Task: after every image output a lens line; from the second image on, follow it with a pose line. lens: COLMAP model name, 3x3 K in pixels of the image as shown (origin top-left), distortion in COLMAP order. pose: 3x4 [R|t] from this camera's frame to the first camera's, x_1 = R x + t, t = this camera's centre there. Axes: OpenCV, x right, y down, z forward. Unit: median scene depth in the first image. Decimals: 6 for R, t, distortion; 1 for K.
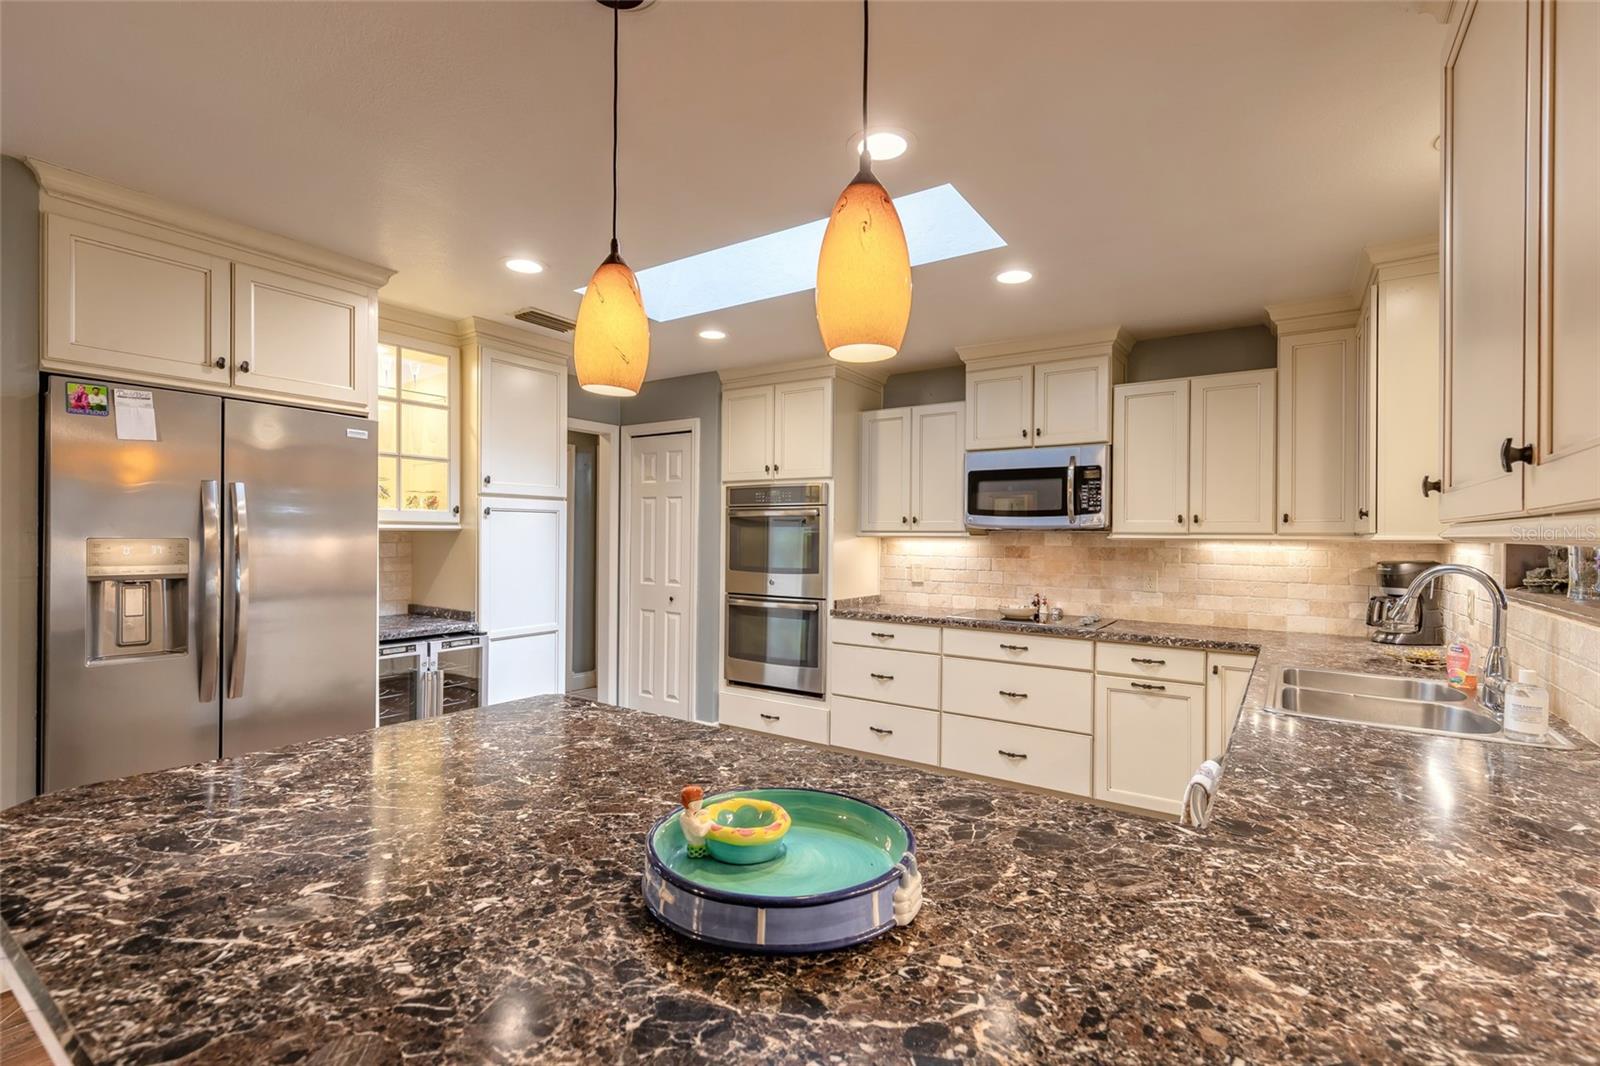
lens RADIAL K [[723.2, 0, 800.3], [0, 723.2, 543.6], [0, 0, 1]] dist [0.003685, -0.009846]
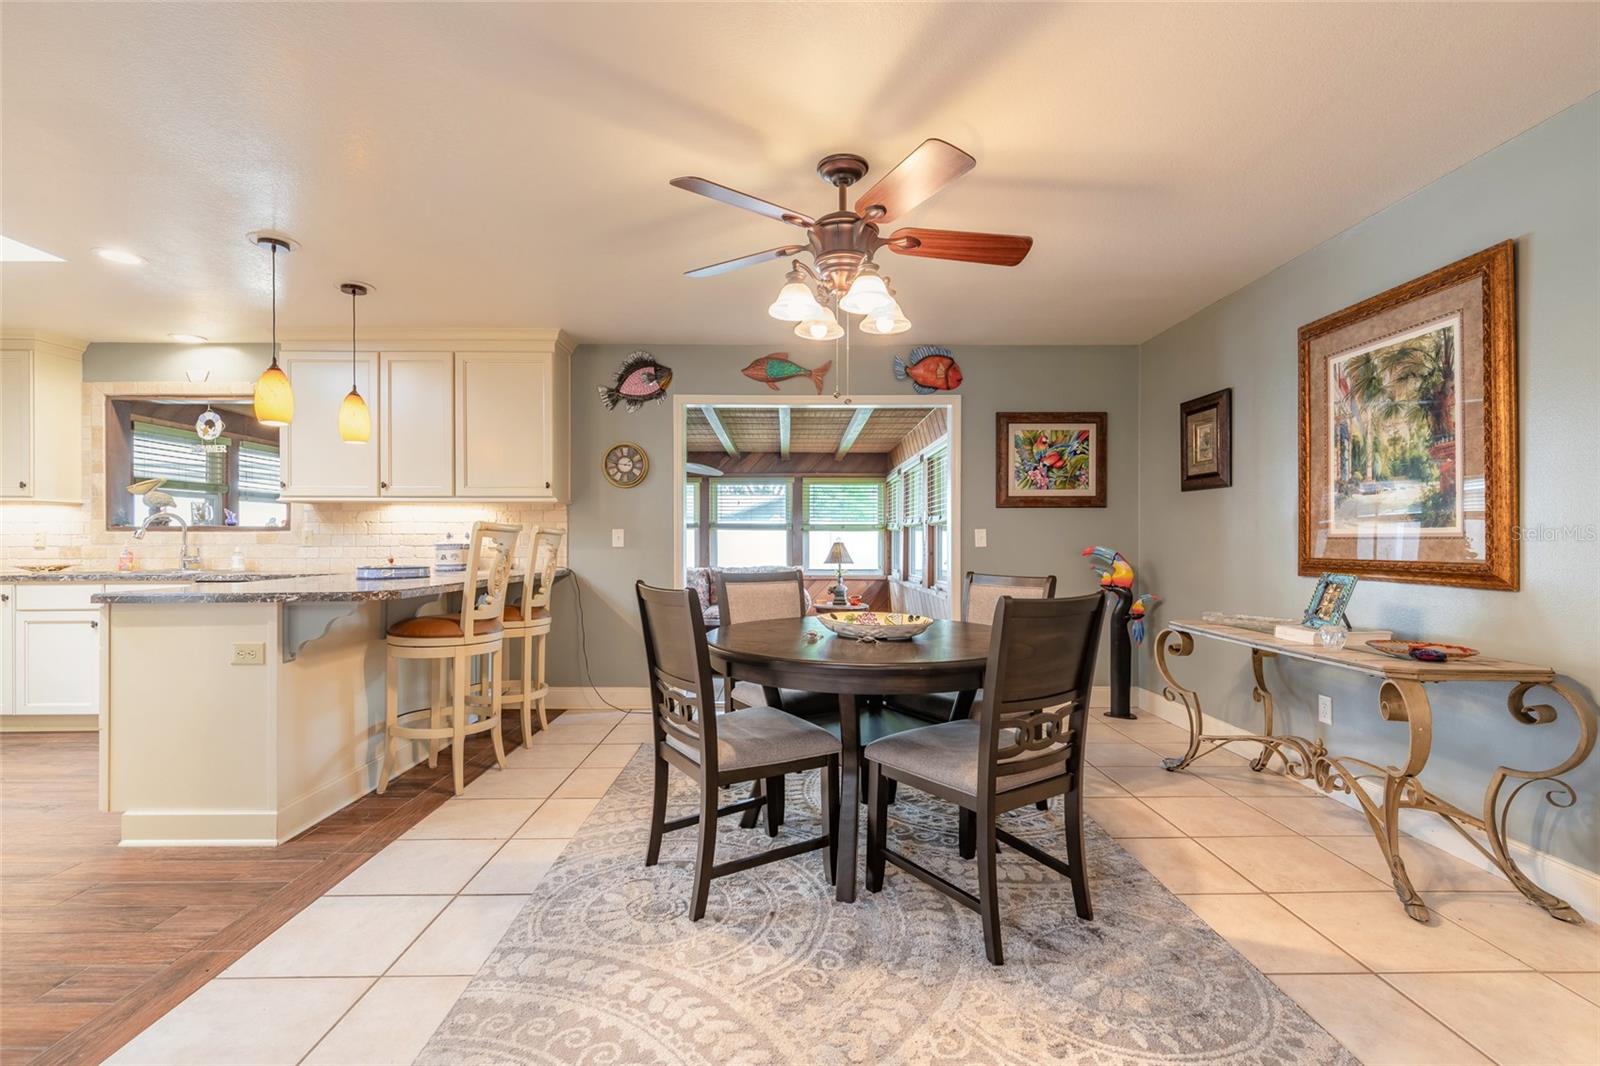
lens RADIAL K [[717.6, 0, 796.4], [0, 717.6, 535.0], [0, 0, 1]] dist [0.004554, 0.000101]
pose [[-0.570345, -0.006494, 0.821380, -1.116764], [0.003182, 0.999944, 0.010115, 0.044083], [-0.821399, 0.008382, -0.570292, 0.345706]]
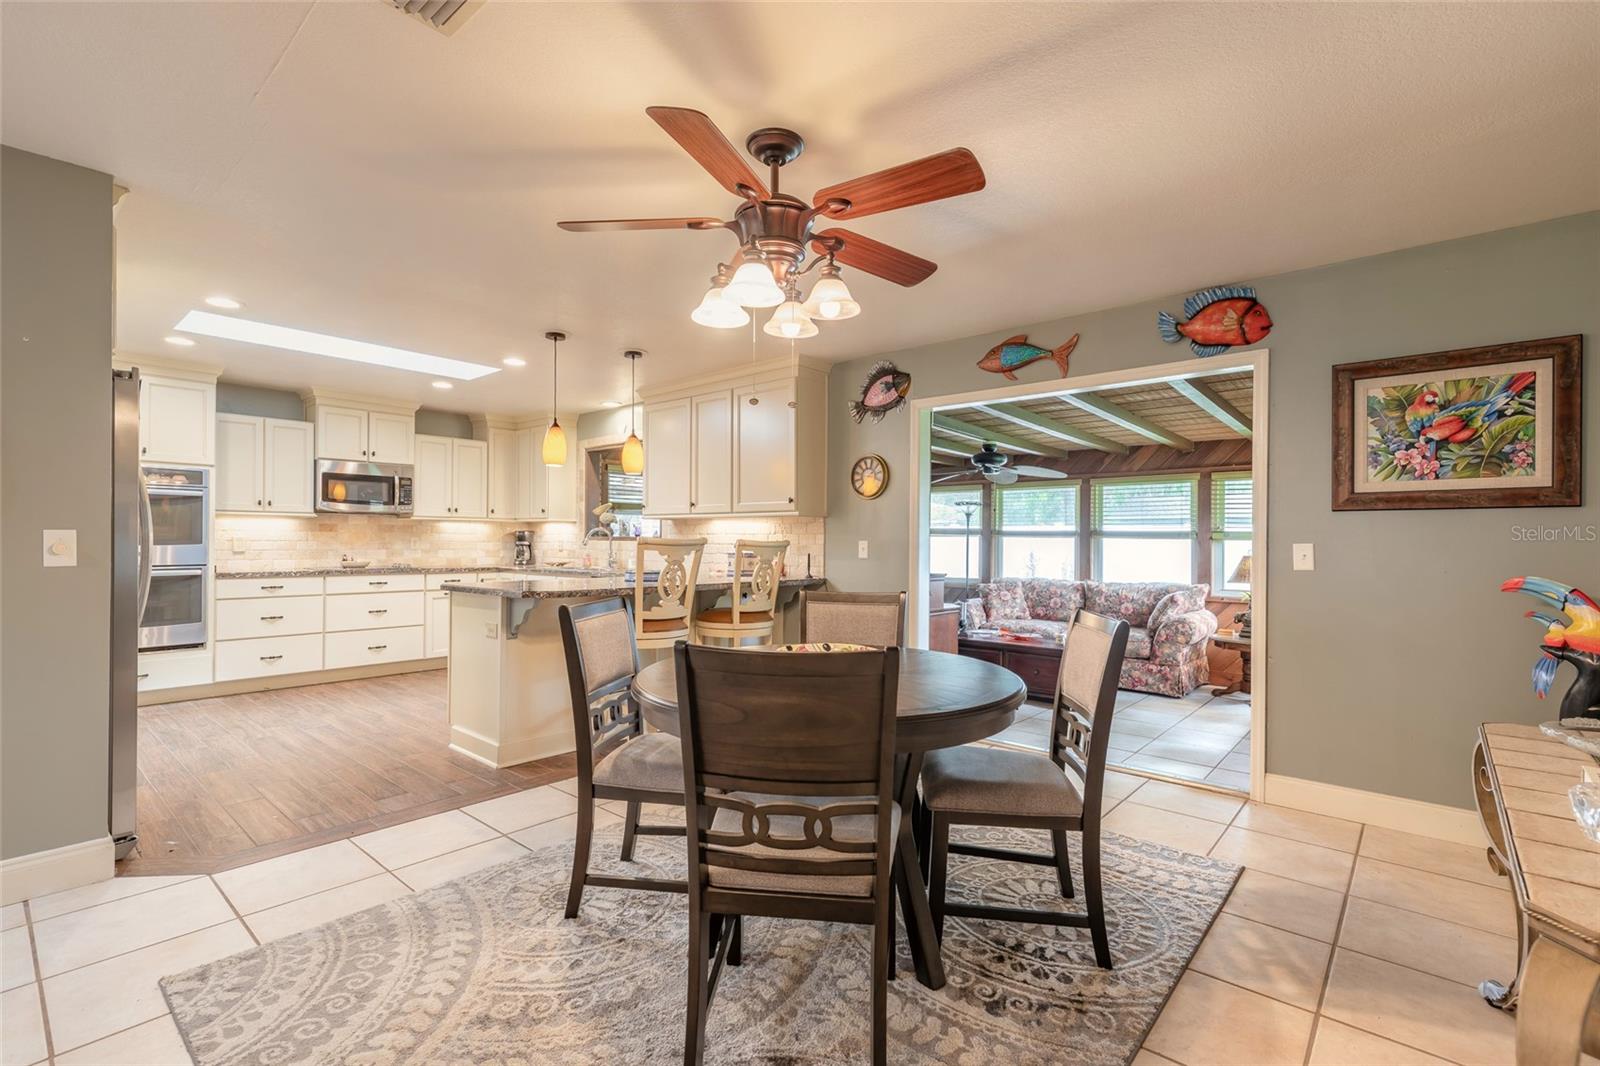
lens RADIAL K [[721.2, 0, 800.0], [0, 721.2, 533.0], [0, 0, 1]] dist [0.007016, -0.000020]
pose [[0.122326, 0.000105, 0.992490, -1.183355], [0.005088, 0.999987, -0.000733, 0.032611], [-0.992477, 0.005139, 0.122324, -0.159706]]
